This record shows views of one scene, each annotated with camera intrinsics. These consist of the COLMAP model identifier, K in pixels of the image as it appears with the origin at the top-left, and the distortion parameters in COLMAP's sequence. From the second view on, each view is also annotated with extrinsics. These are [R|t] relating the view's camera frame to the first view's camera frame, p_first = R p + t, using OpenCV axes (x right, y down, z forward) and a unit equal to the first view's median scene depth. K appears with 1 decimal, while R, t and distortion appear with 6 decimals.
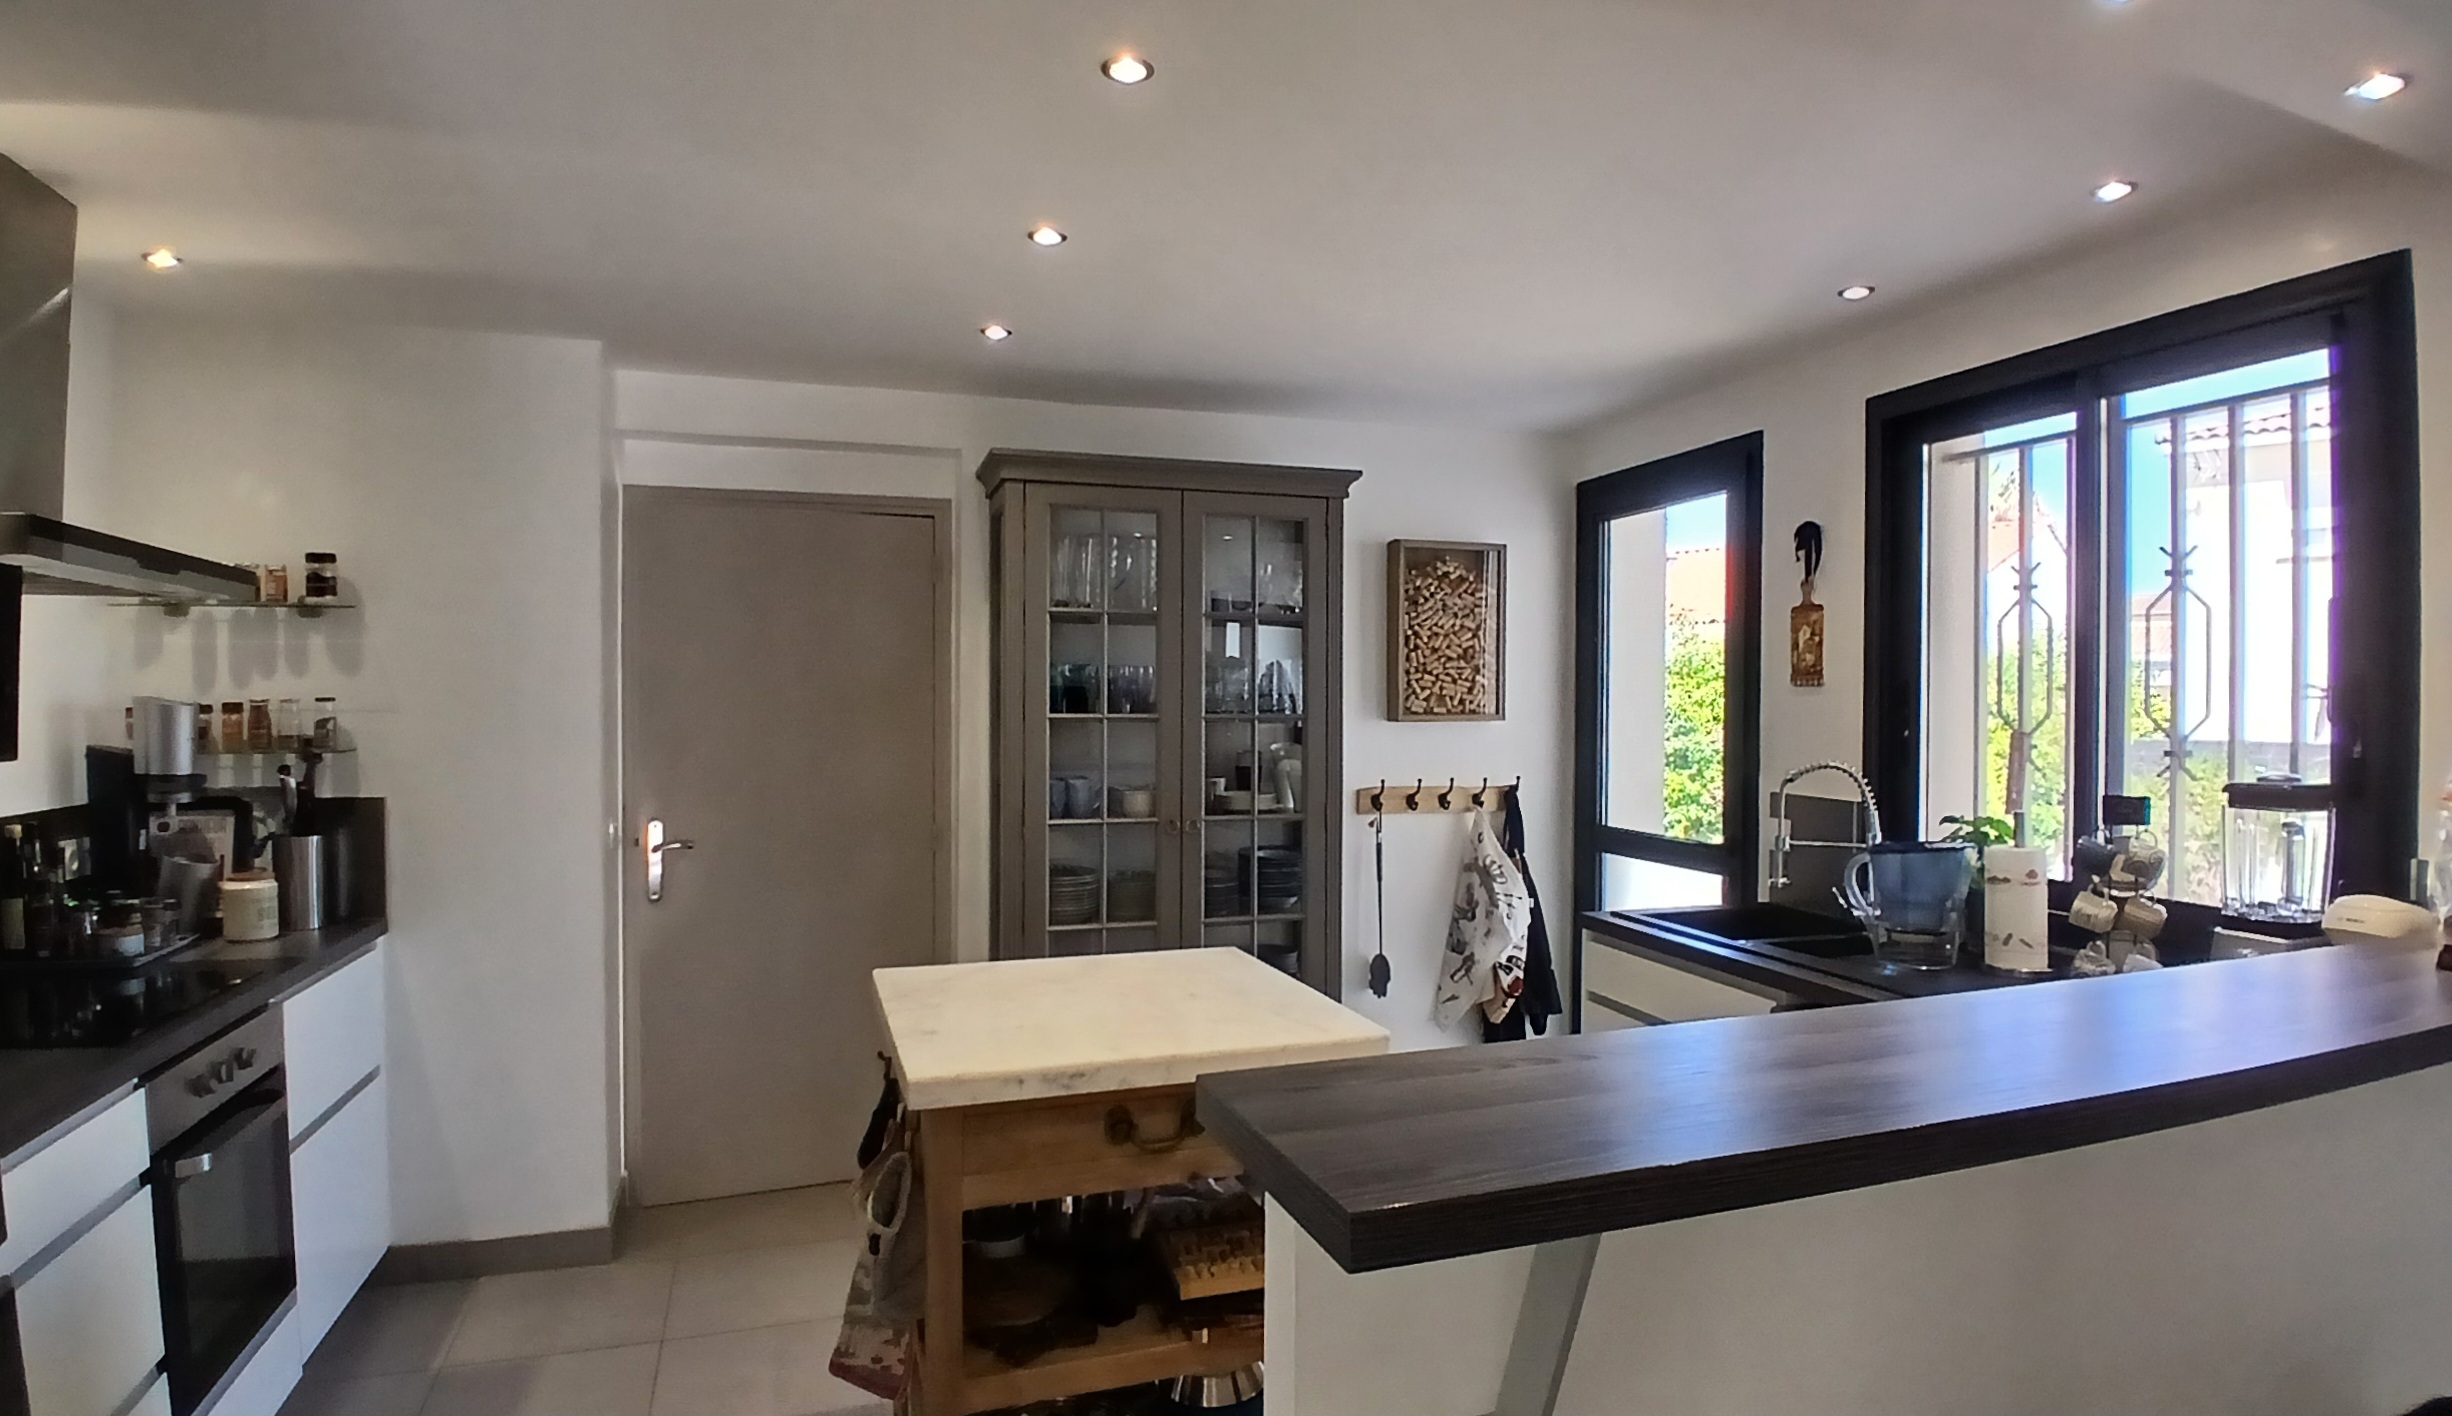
lens RADIAL K [[1266.0, 0, 1226.0], [0, 1266.0, 708.0], [0, 0, 1]] dist [0.001534, -0.044161]
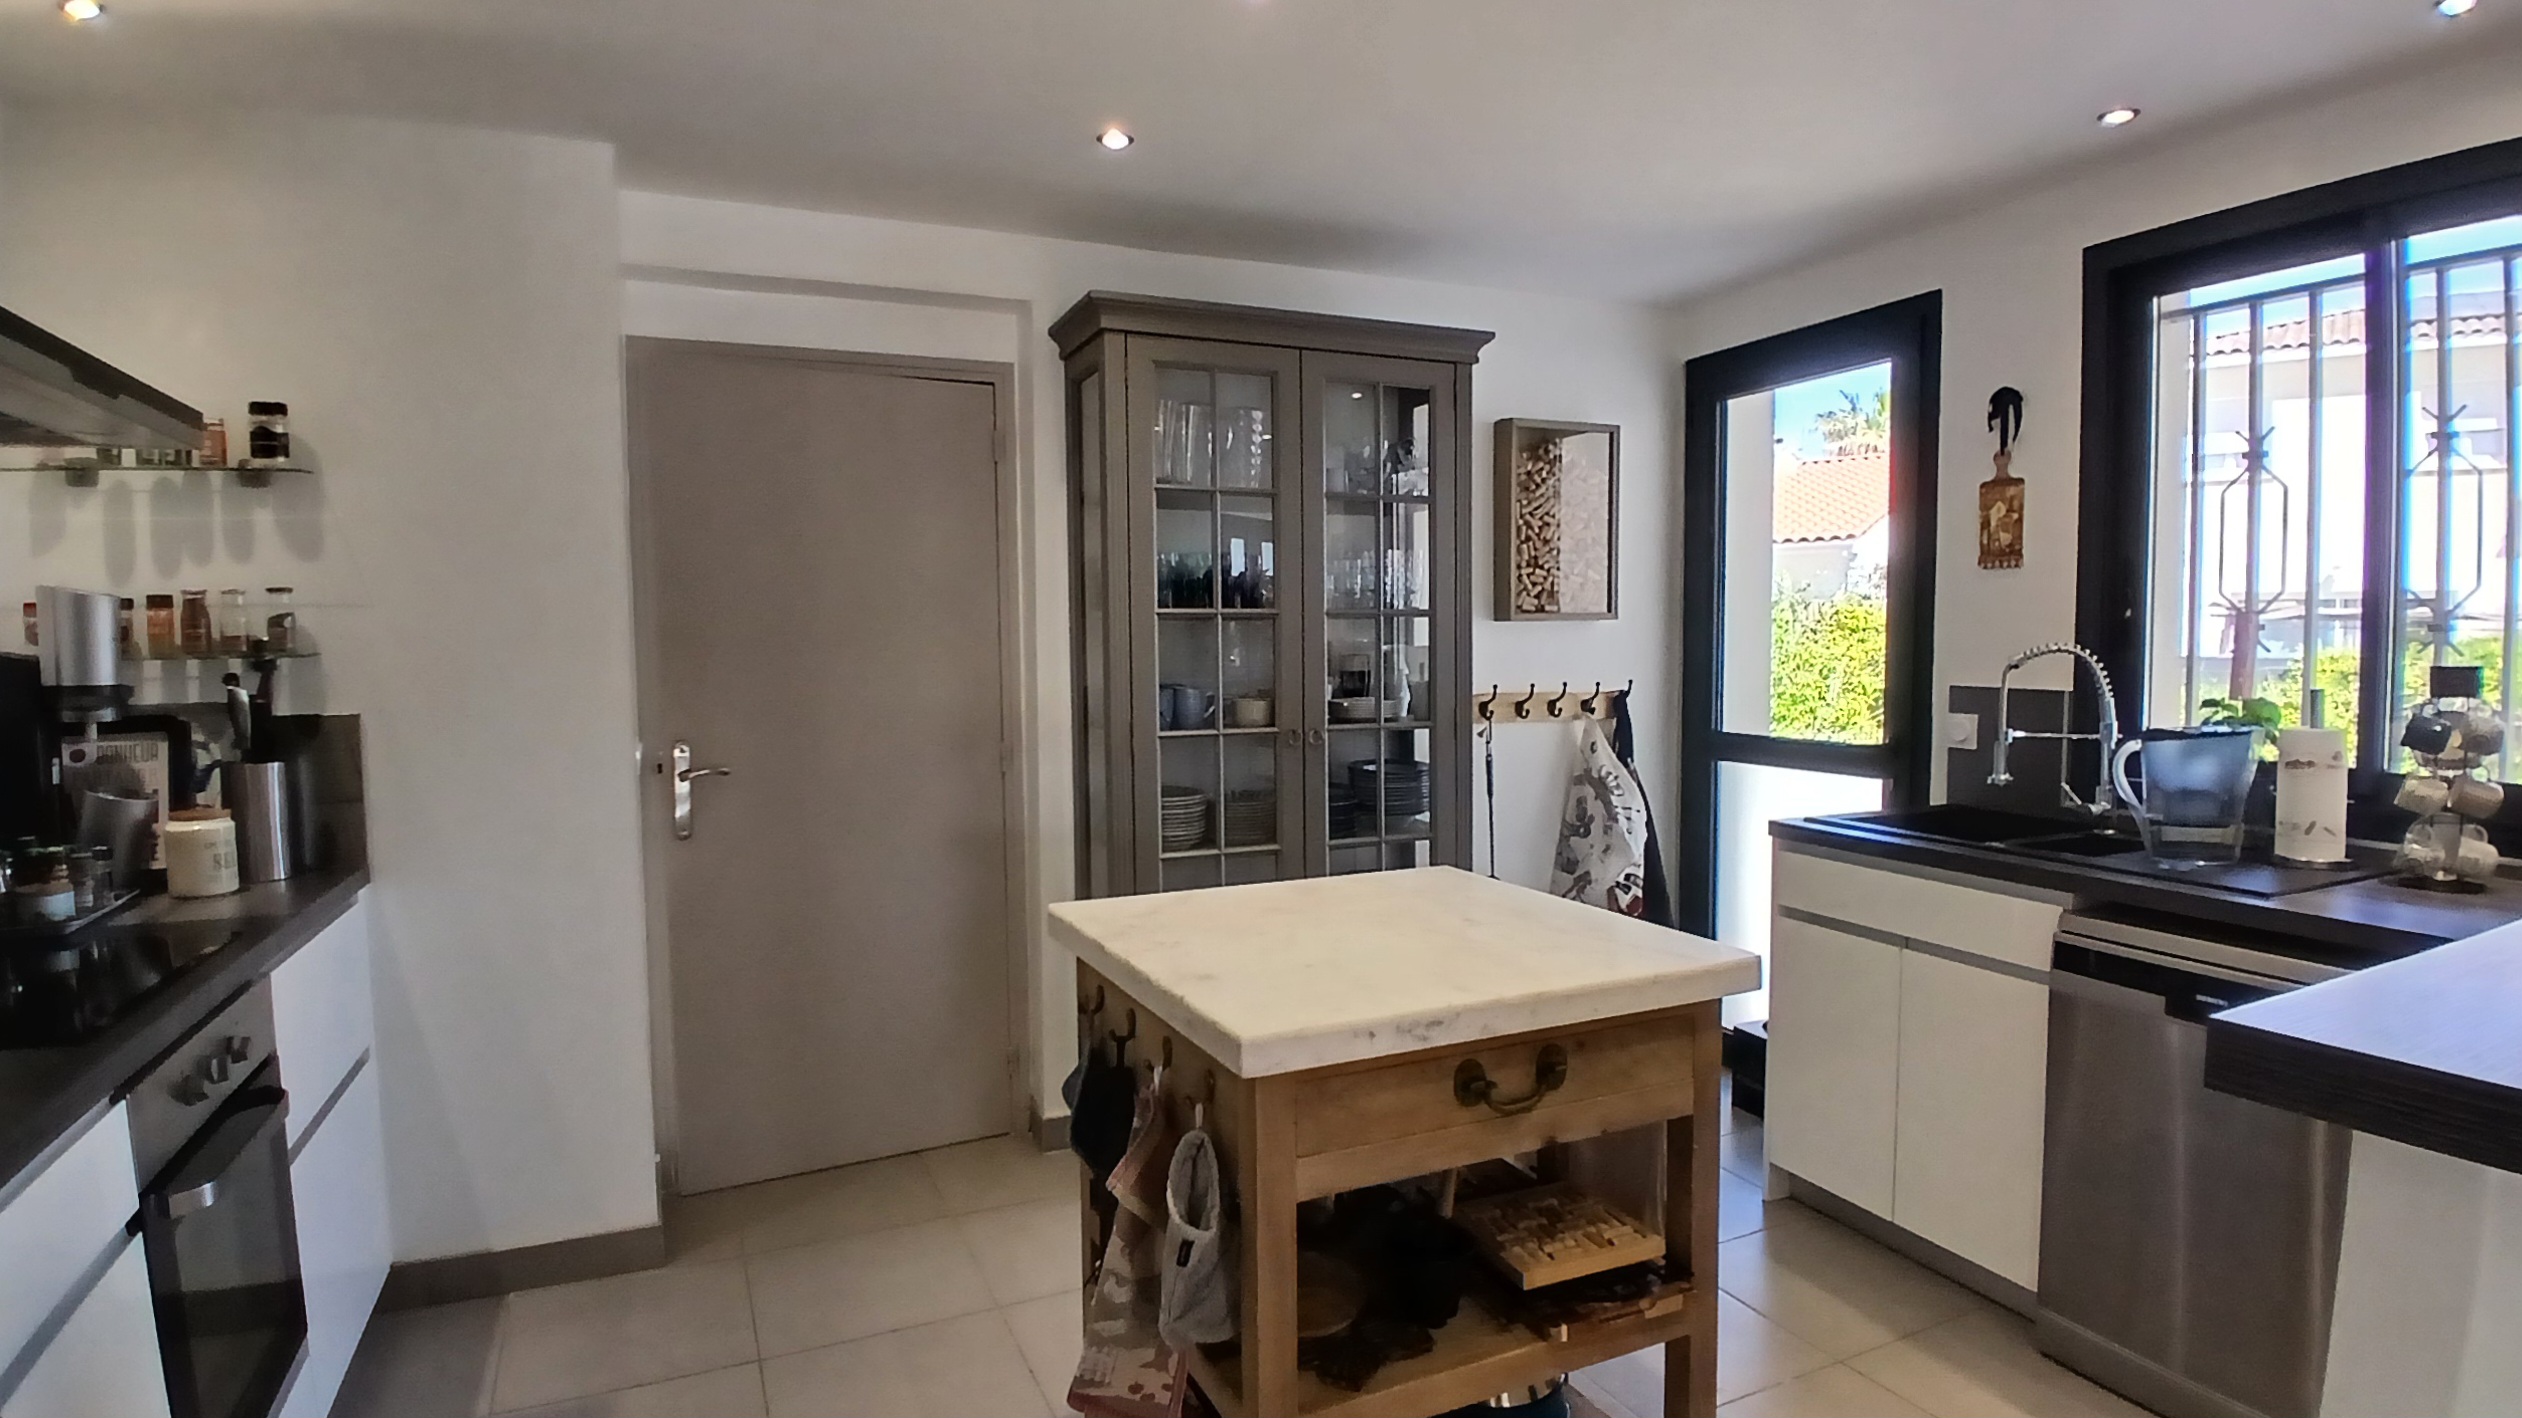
lens RADIAL K [[1276.4, 0, 1261.0], [0, 1276.4, 709.0], [0, 0, 1]] dist [0.000364, -0.044221]
pose [[0.994667, -0.017131, 0.101708, -0.184118], [0.011966, 0.998618, 0.051176, 0.033973], [-0.102444, -0.049686, 0.993497, 0.146934]]
